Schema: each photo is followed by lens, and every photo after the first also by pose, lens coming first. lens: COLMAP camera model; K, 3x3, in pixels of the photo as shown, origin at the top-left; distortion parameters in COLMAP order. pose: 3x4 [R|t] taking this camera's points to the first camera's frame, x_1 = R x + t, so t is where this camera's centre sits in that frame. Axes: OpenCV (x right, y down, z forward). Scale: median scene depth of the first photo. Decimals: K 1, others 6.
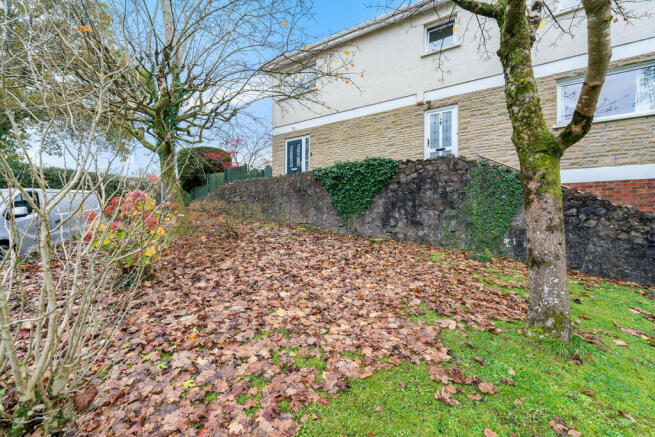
lens RADIAL K [[269.0, 0, 327.6], [0, 269.0, 216.2], [0, 0, 1]] dist [-0.001707, -0.000227]
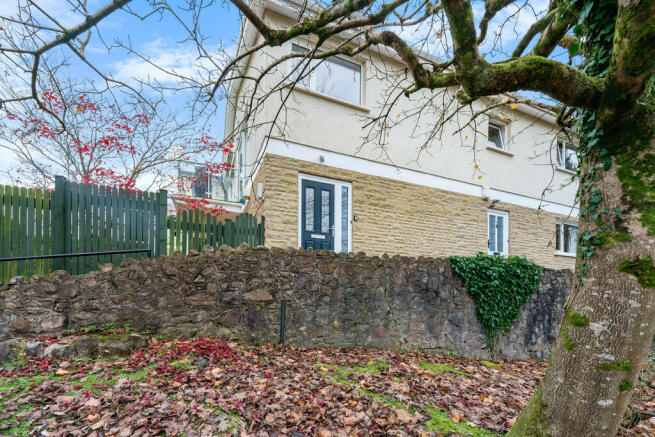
lens RADIAL K [[284.7, 0, 326.0], [0, 284.7, 297.8], [0, 0, 1]] dist [-0.000753, -0.000183]
pose [[0.589539, 0.004873, 0.807725, -0.728529], [-0.031772, 0.999348, 0.017161, -0.085129], [-0.807115, -0.035780, 0.589309, 0.845322]]
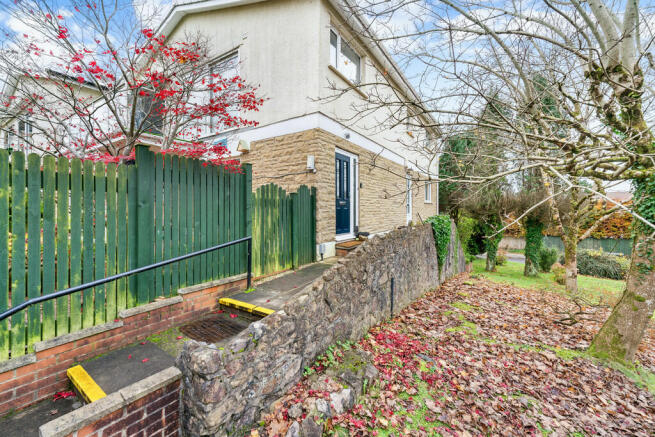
lens RADIAL K [[266.4, 0, 326.0], [0, 266.4, 214.4], [0, 0, 1]] dist [-0.000500, 0.000095]
pose [[0.040003, -0.010616, 0.999143, -0.919470], [-0.018053, 0.999773, 0.011345, -0.203154], [-0.999036, -0.018492, 0.039803, 1.308993]]
